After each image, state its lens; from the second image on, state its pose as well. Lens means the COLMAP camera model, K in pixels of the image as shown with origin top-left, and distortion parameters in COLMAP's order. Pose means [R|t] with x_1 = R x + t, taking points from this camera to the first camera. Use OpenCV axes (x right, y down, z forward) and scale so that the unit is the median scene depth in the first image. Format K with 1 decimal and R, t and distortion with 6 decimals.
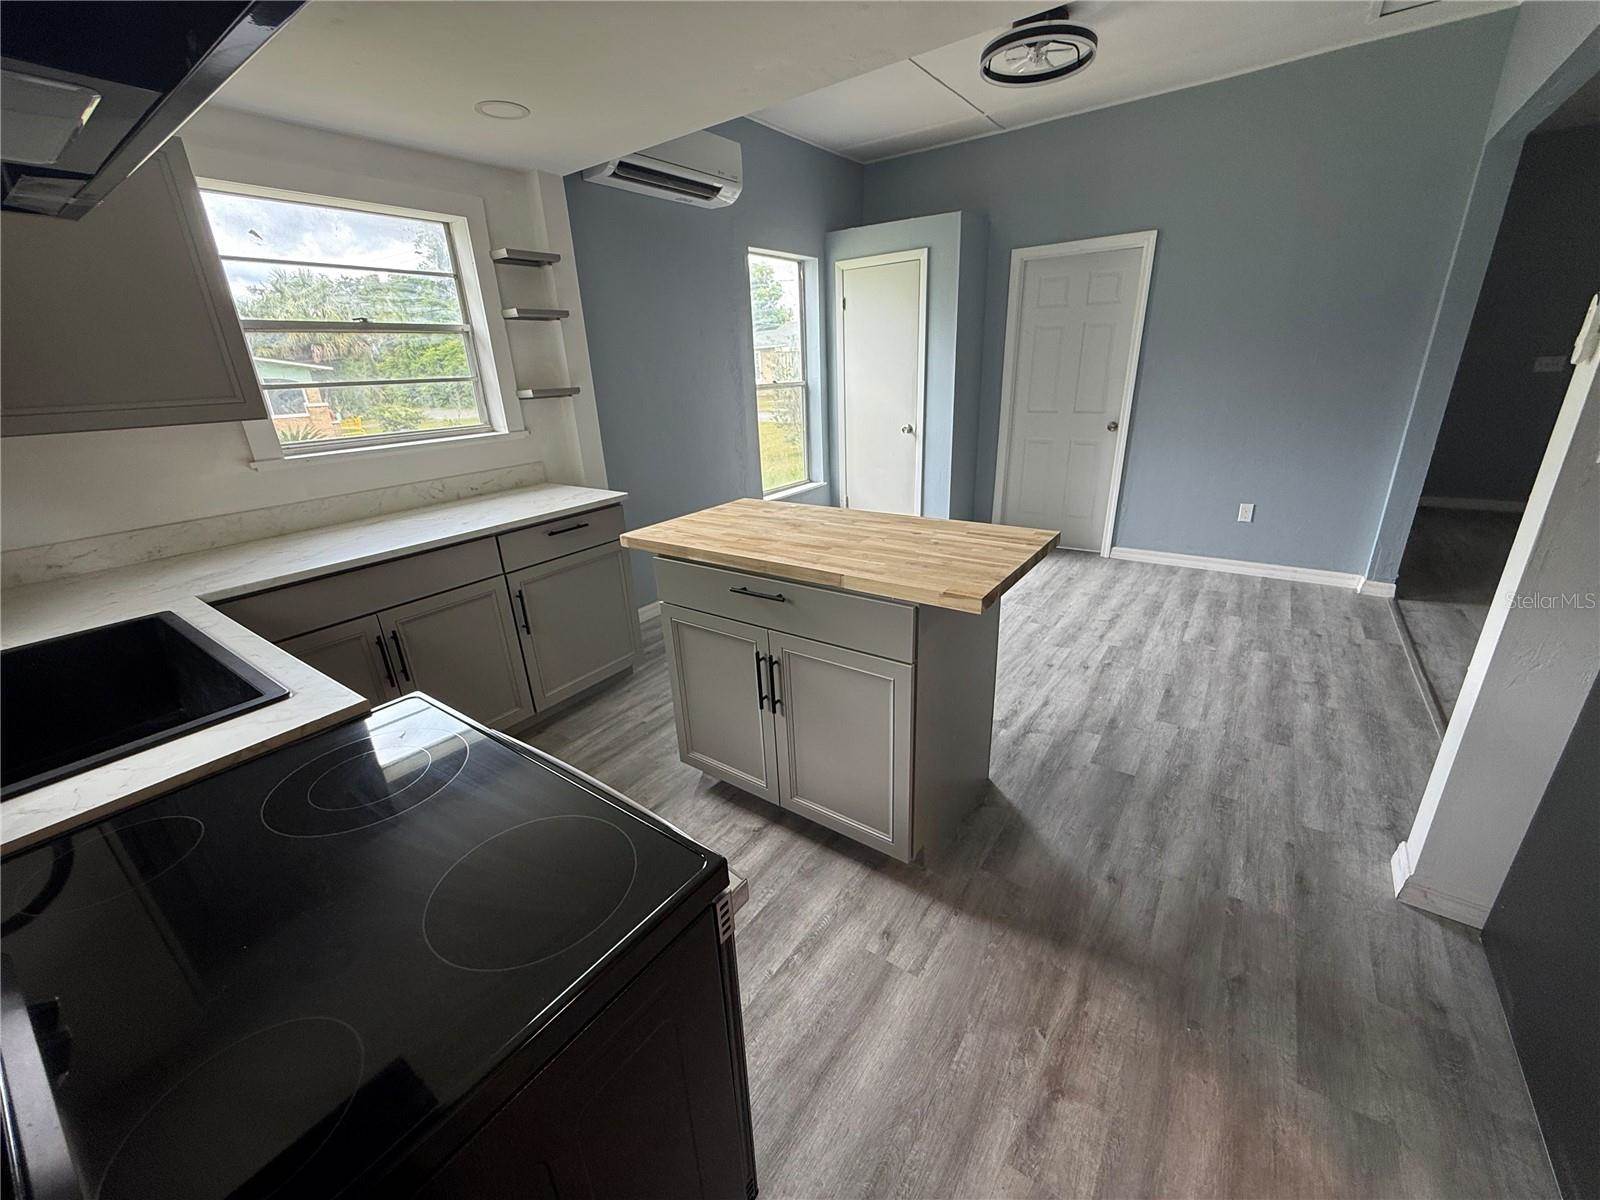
lens RADIAL K [[637.6, 0, 795.9], [0, 637.6, 600.3], [0, 0, 1]] dist [0.000570, 0.000005]
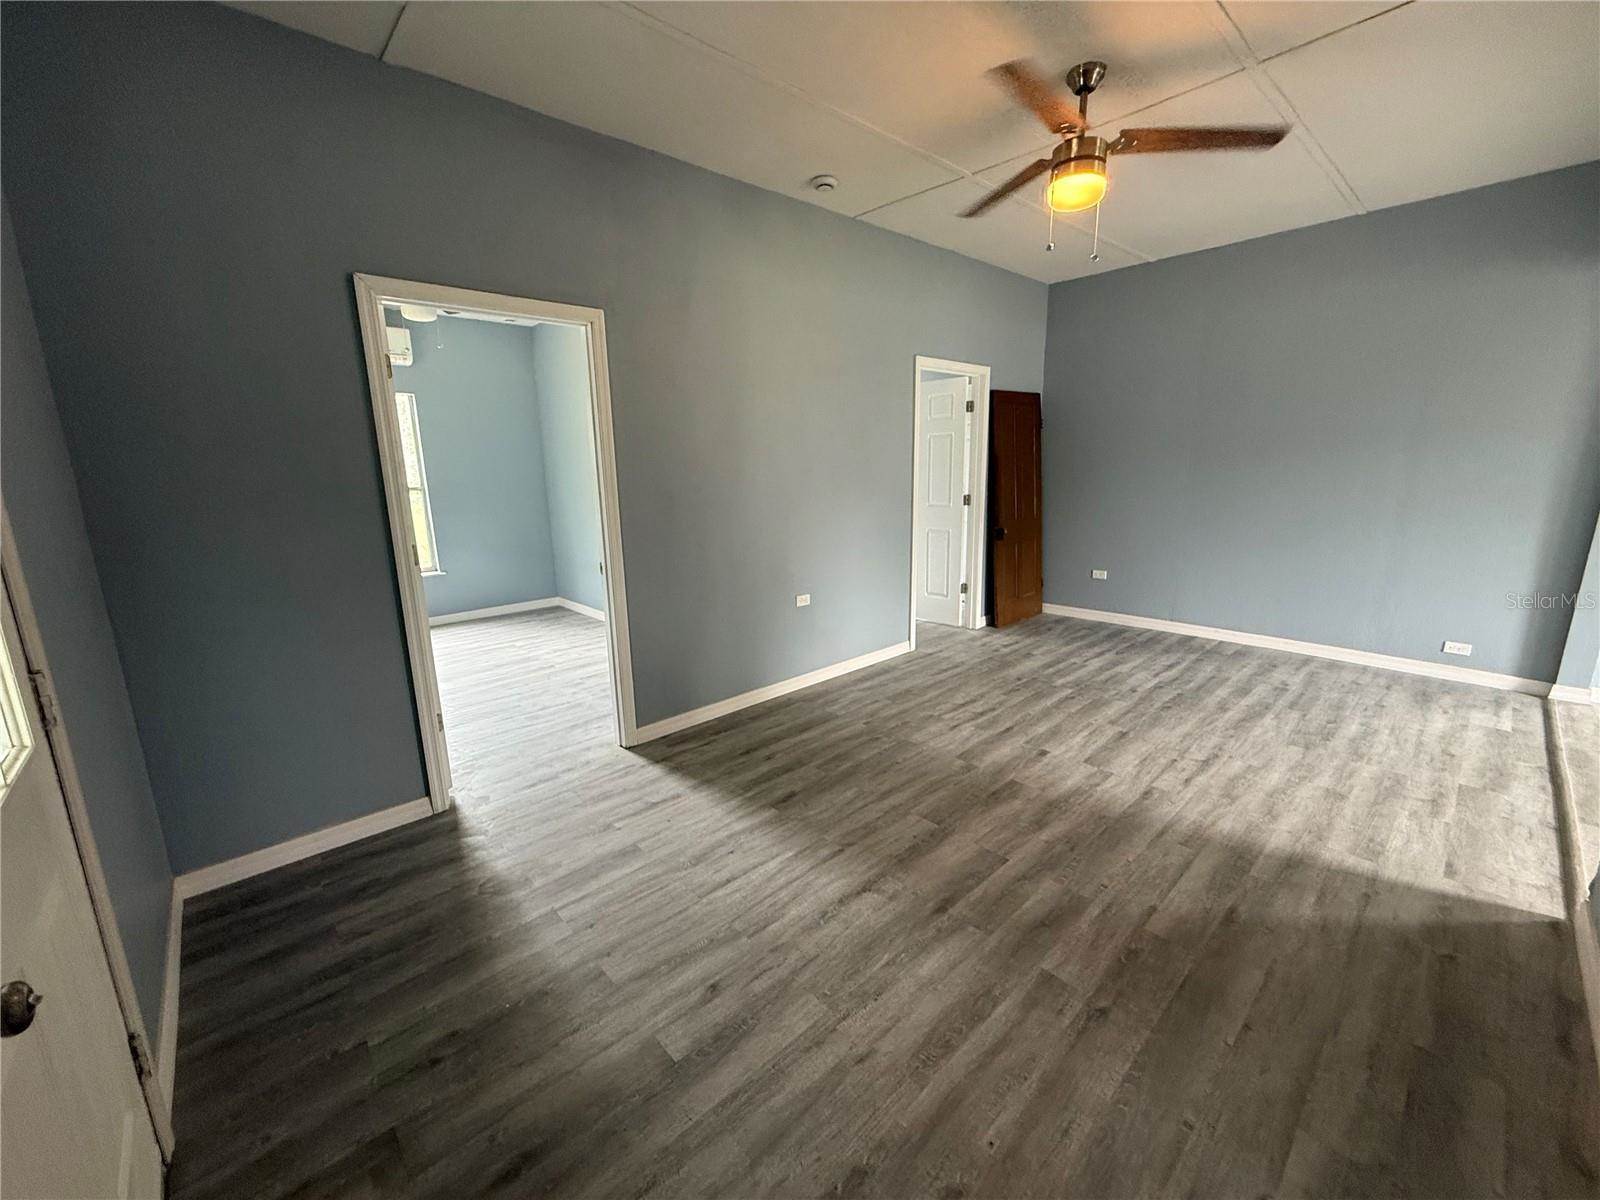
lens RADIAL K [[637.6, 0, 796.0], [0, 637.6, 603.2], [0, 0, 1]] dist [0.000570, 0.000005]
pose [[-0.977324, 0.015311, 0.211196, 1.977571], [0.126674, 0.841508, 0.525183, -0.789313], [-0.169682, 0.540027, -0.824366, 1.912001]]
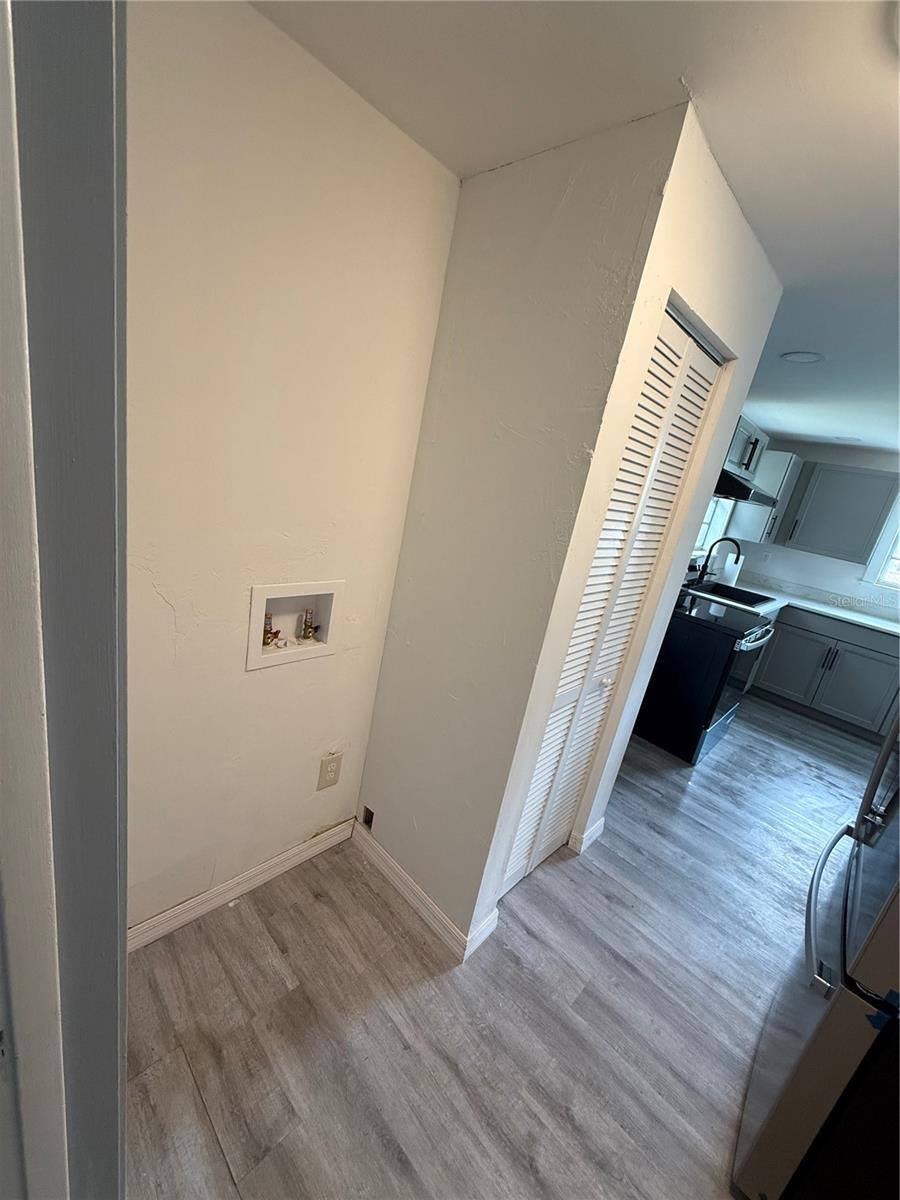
lens RADIAL K [[478.2, 0, 449.3], [0, 478.2, 598.3], [0, 0, 1]] dist [0.000570, 0.000005]
pose [[-0.153009, 0.287139, -0.945589, 0.997988], [-0.505834, 0.799248, 0.324552, 0.039173], [0.848952, 0.527970, 0.022953, -0.320376]]
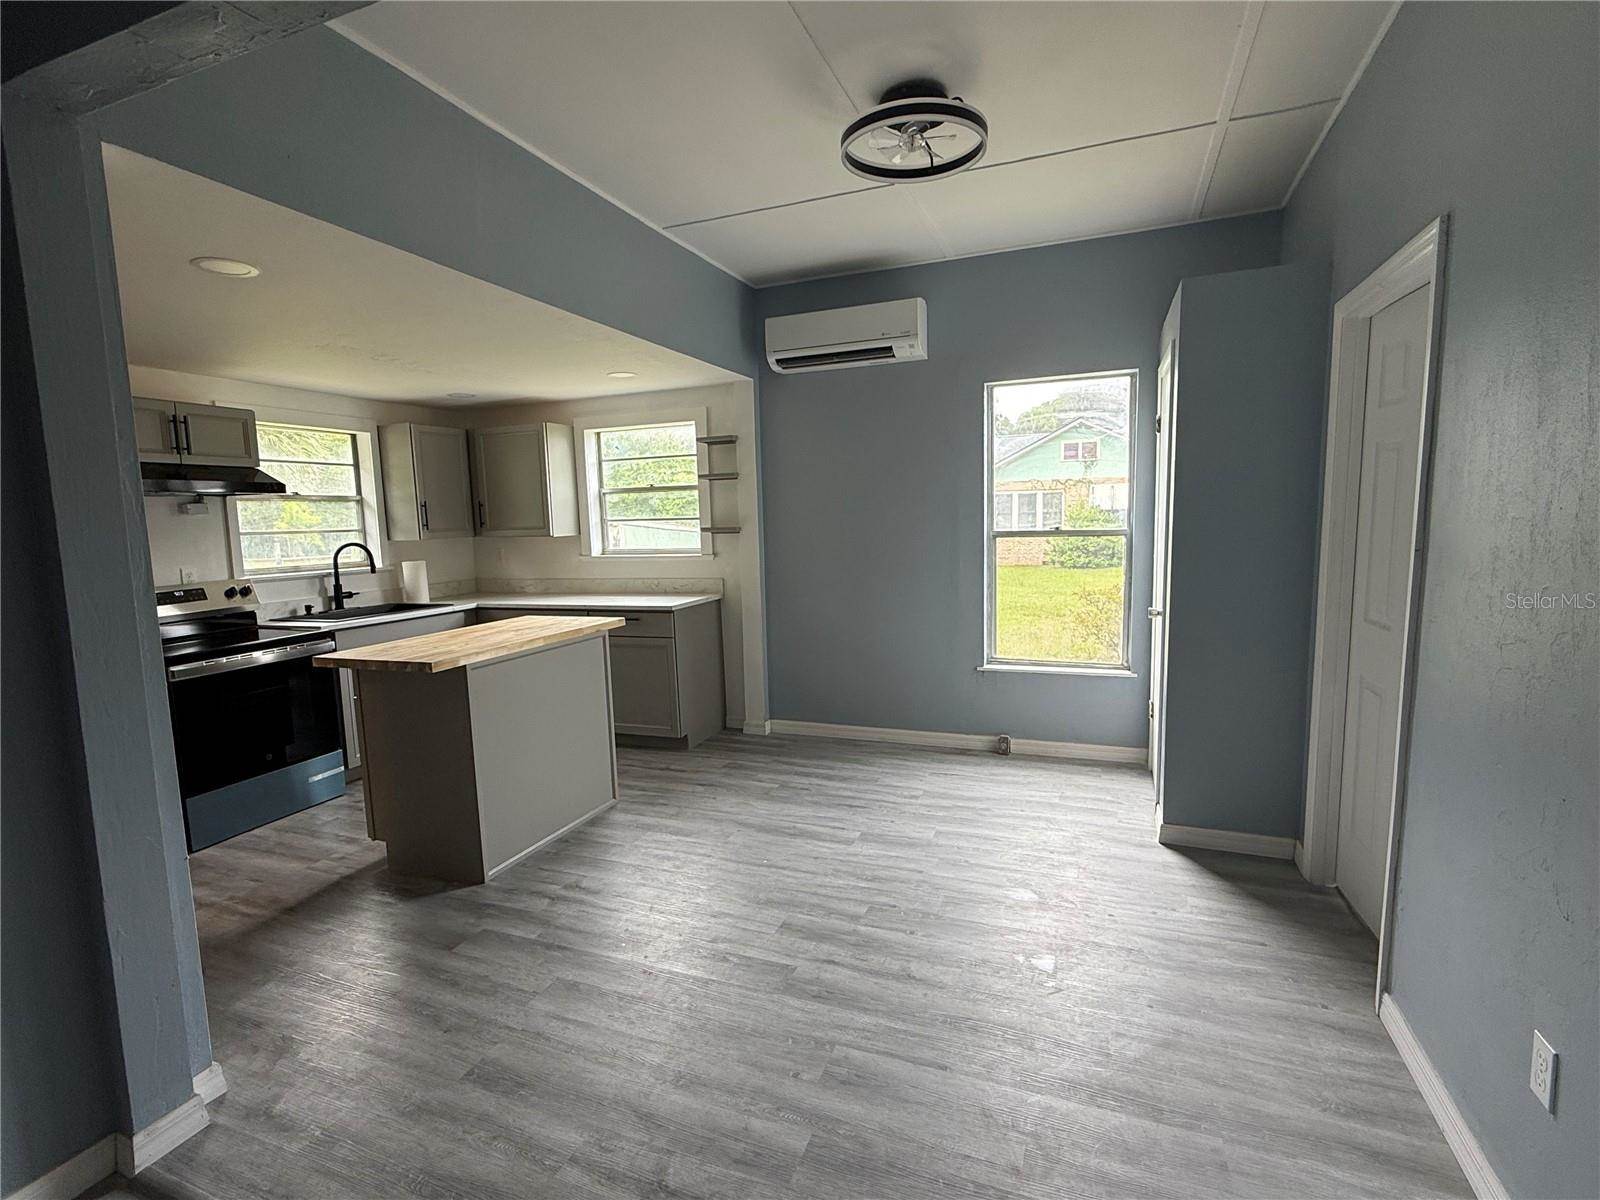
lens RADIAL K [[761.2, 0, 797.4], [0, 761.2, 600.5], [0, 0, 1]] dist [0.000979, -0.000522]
pose [[0.244810, 0.142760, -0.959003, 1.380064], [-0.318878, 0.945932, 0.059412, -0.371313], [0.915633, 0.291261, 0.277097, 0.832376]]
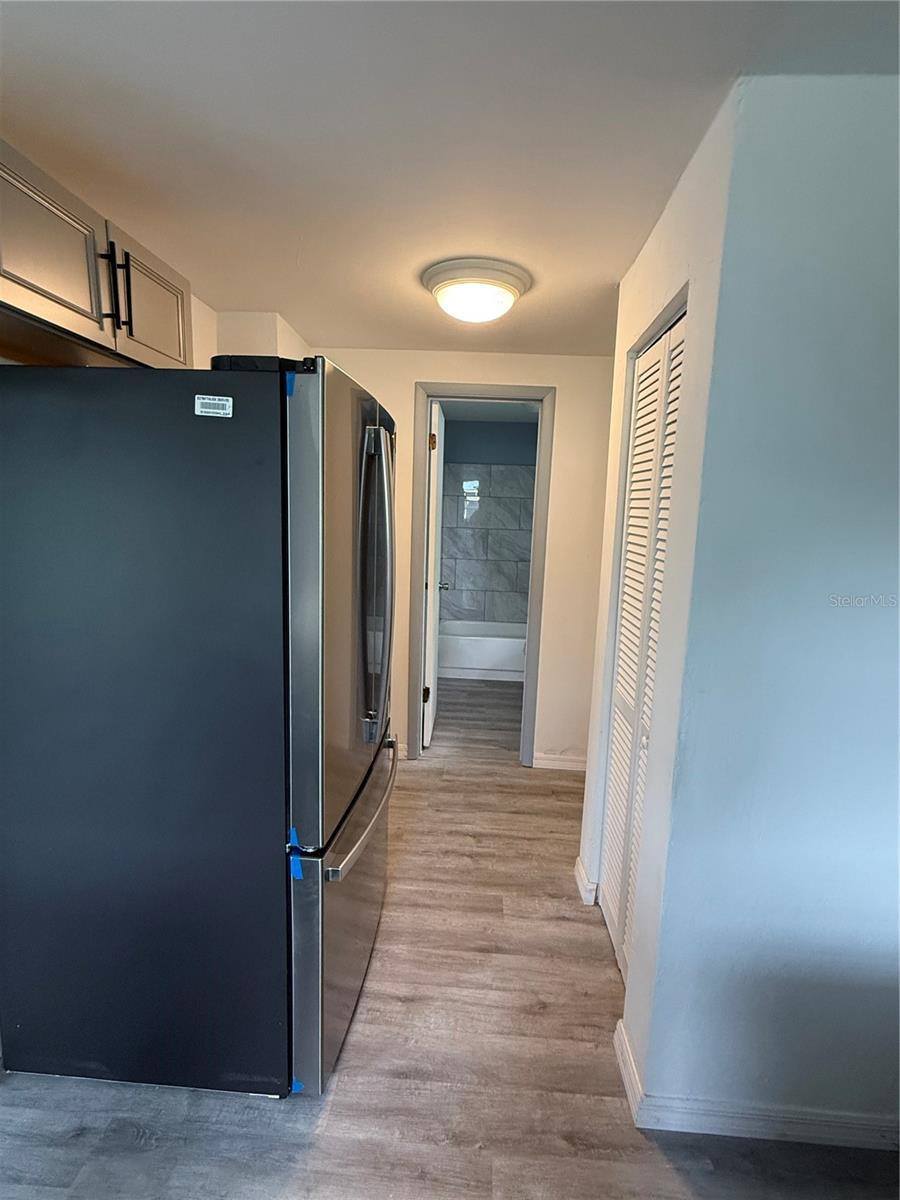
lens RADIAL K [[570.9, 0, 449.9], [0, 570.9, 599.9], [0, 0, 1]] dist [0.000979, -0.000522]
pose [[-0.536443, -0.113777, 0.836232, 0.001473], [0.283424, 0.909033, 0.305499, -0.139950], [-0.794921, 0.400891, -0.455397, 0.315896]]
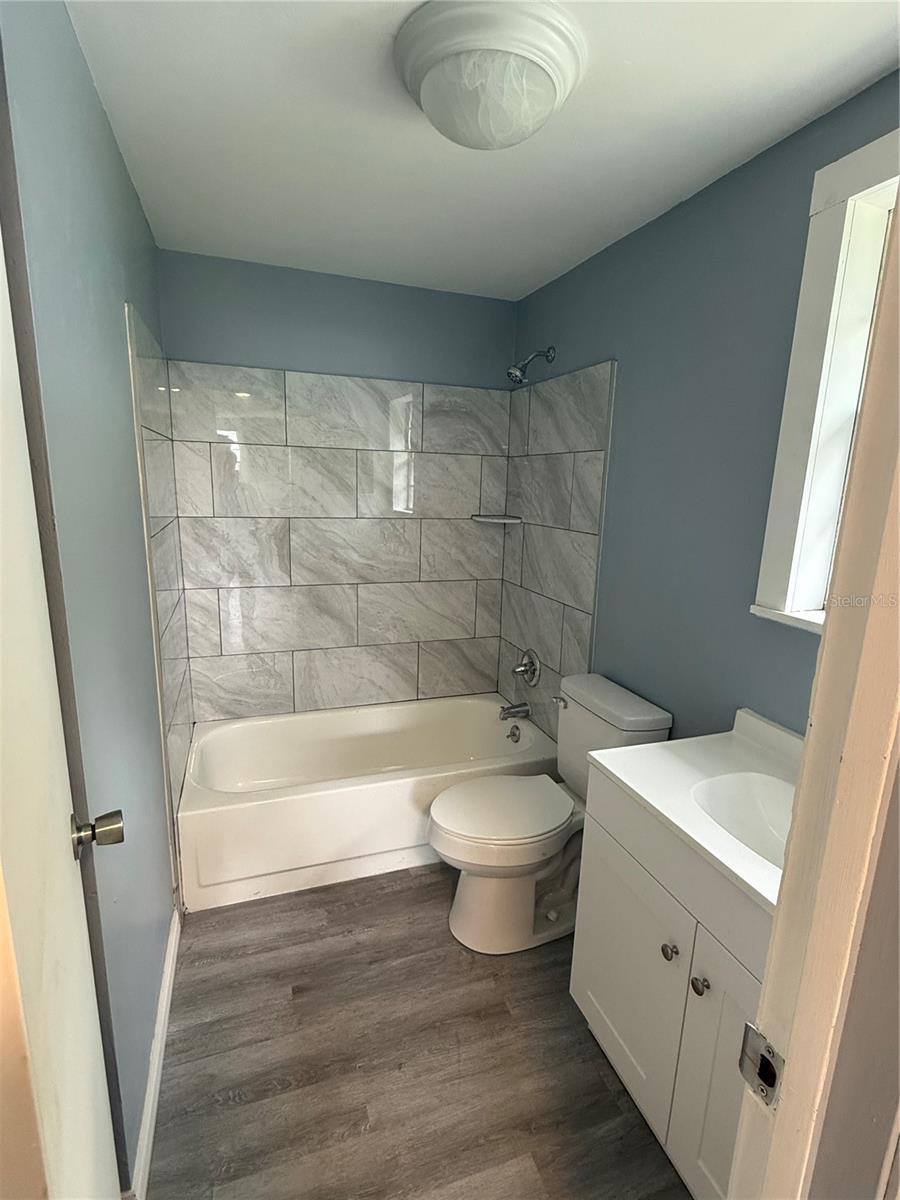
lens RADIAL K [[570.9, 0, 454.2], [0, 570.9, 595.3], [0, 0, 1]] dist [0.000979, -0.000522]
pose [[-0.827493, -0.101101, 0.552299, 0.915028], [0.200092, 0.865975, 0.458312, 0.030305], [-0.524613, 0.489760, -0.696359, -0.257776]]
